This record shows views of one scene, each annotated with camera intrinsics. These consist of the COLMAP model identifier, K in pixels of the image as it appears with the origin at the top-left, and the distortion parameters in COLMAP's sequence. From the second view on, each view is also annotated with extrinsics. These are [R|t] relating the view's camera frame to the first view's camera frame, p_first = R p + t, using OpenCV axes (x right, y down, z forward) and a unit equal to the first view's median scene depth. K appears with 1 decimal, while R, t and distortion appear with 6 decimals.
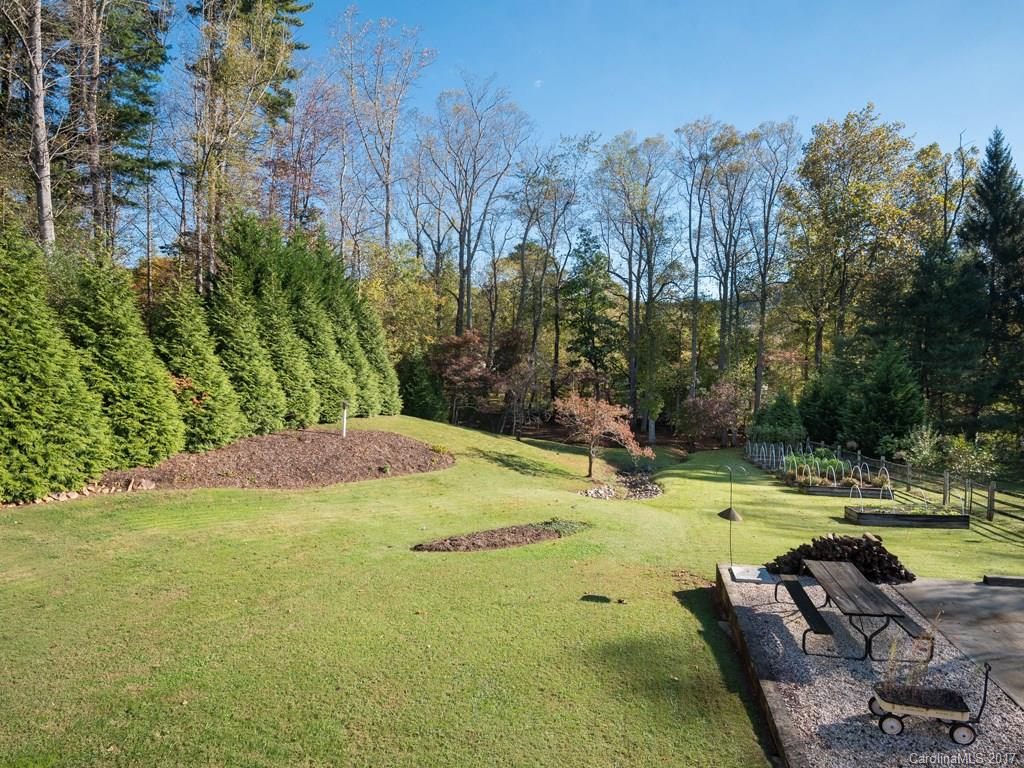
lens RADIAL K [[518.1, 0, 514.2], [0, 518.1, 388.2], [0, 0, 1]] dist [-0.030844, -0.003297]
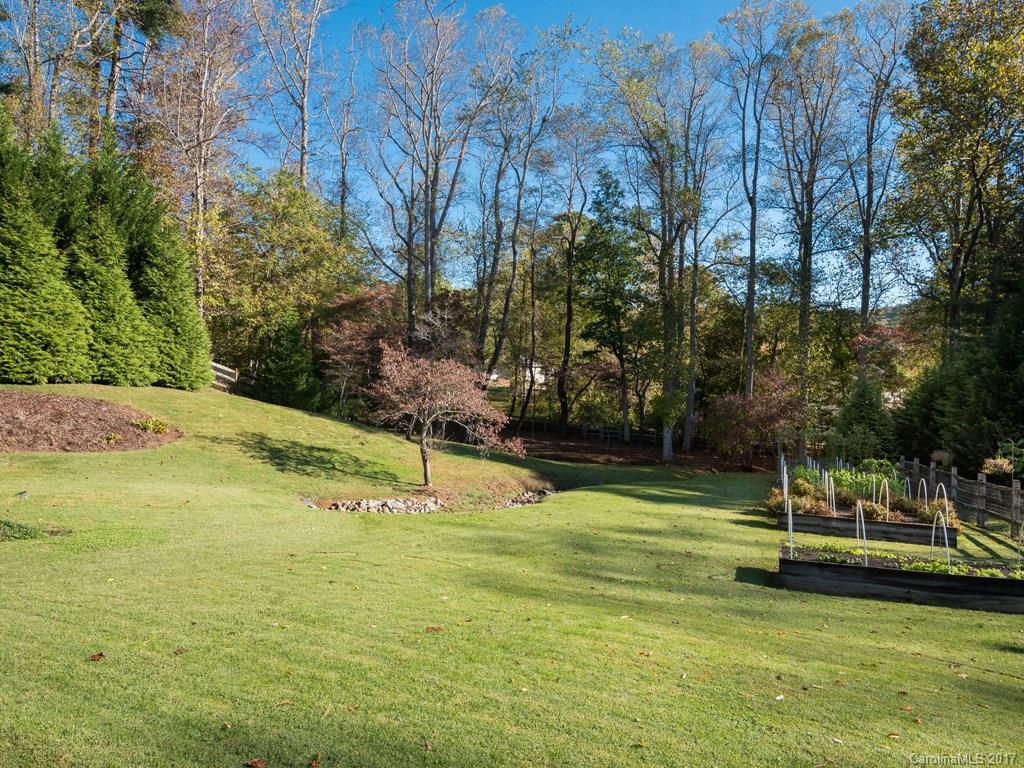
lens RADIAL K [[618.3, 0, 512.7], [0, 618.3, 385.4], [0, 0, 1]] dist [-0.017415, -0.001712]
pose [[0.983753, 0.010169, -0.179238, 0.217630], [-0.018629, 0.998787, -0.045583, 0.048973], [0.178557, 0.048181, 0.982749, 0.168207]]
